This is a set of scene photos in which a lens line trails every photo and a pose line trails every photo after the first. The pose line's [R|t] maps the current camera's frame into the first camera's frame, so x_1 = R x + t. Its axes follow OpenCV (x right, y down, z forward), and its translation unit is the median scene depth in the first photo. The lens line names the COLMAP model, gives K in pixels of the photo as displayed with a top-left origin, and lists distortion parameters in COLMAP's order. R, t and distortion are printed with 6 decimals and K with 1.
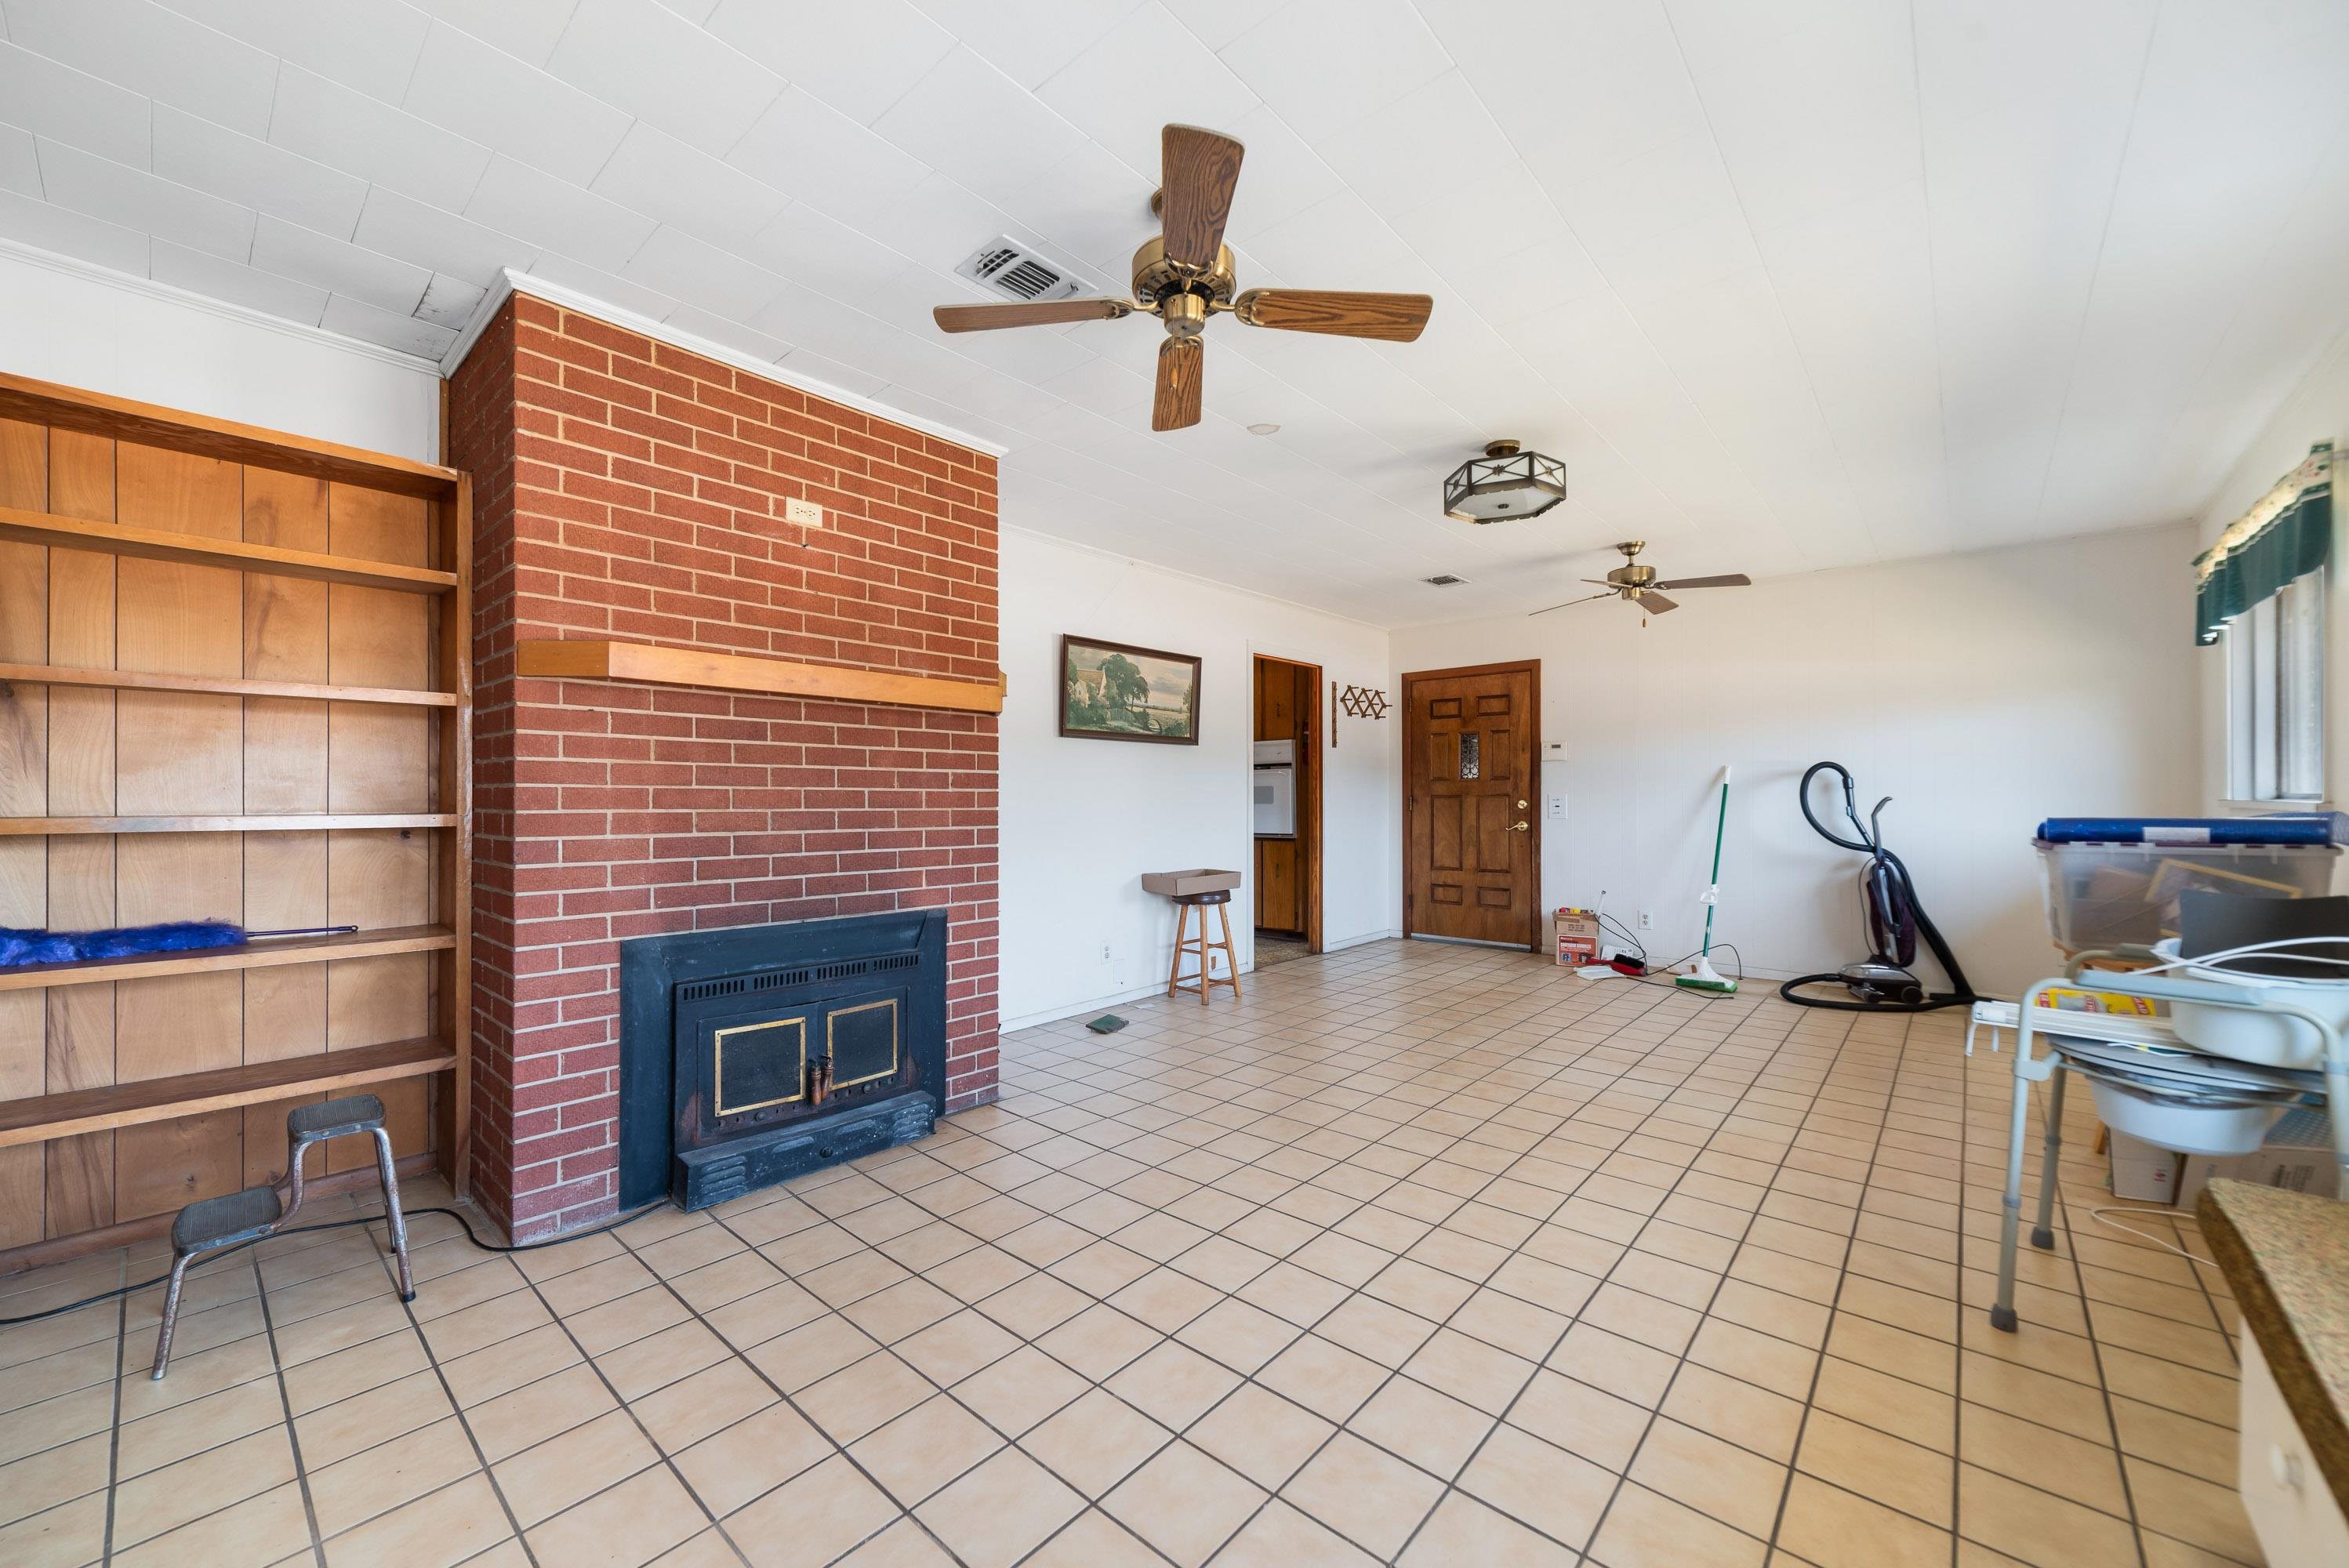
lens RADIAL K [[914.1, 0, 1168.5], [0, 914.1, 786.8], [0, 0, 1]] dist [-0.000869, 0.000153]
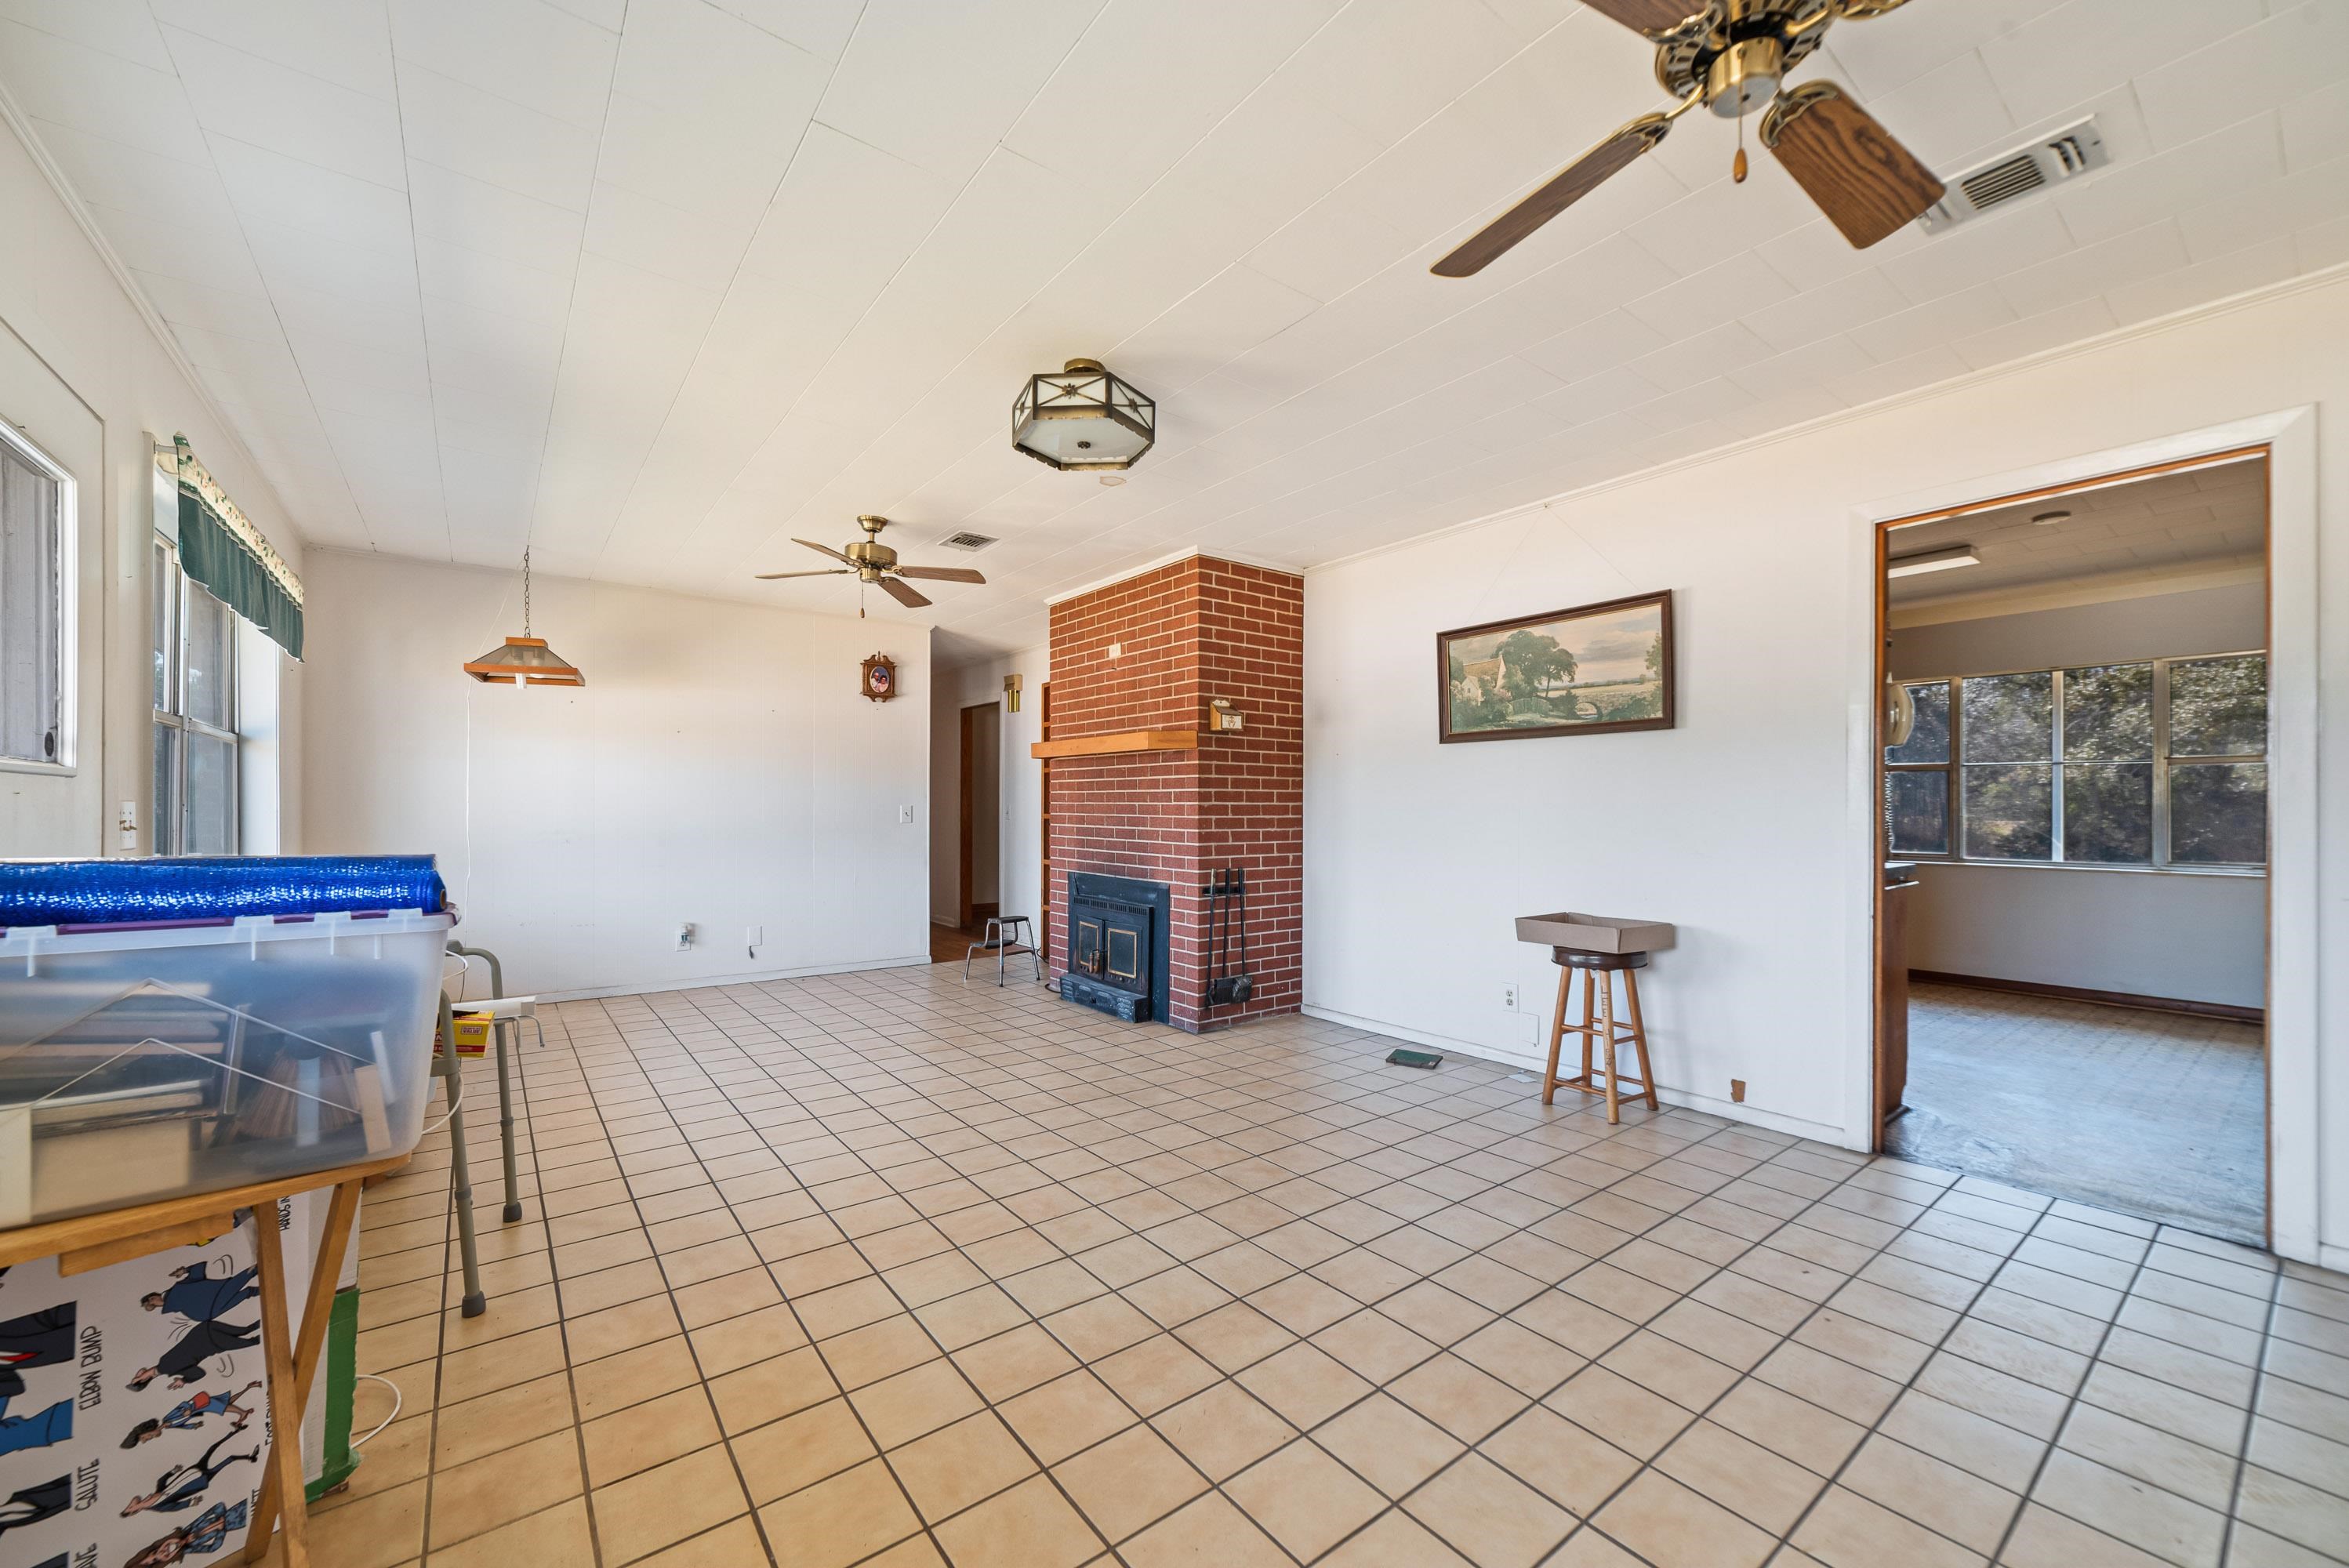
lens RADIAL K [[914.1, 0, 1173.2], [0, 914.1, 804.0], [0, 0, 1]] dist [-0.000869, 0.000153]
pose [[-0.198910, -0.003276, -0.980012, 1.191115], [0.008641, 0.999950, -0.005097, 0.011873], [0.979980, -0.009482, -0.198871, 1.297285]]
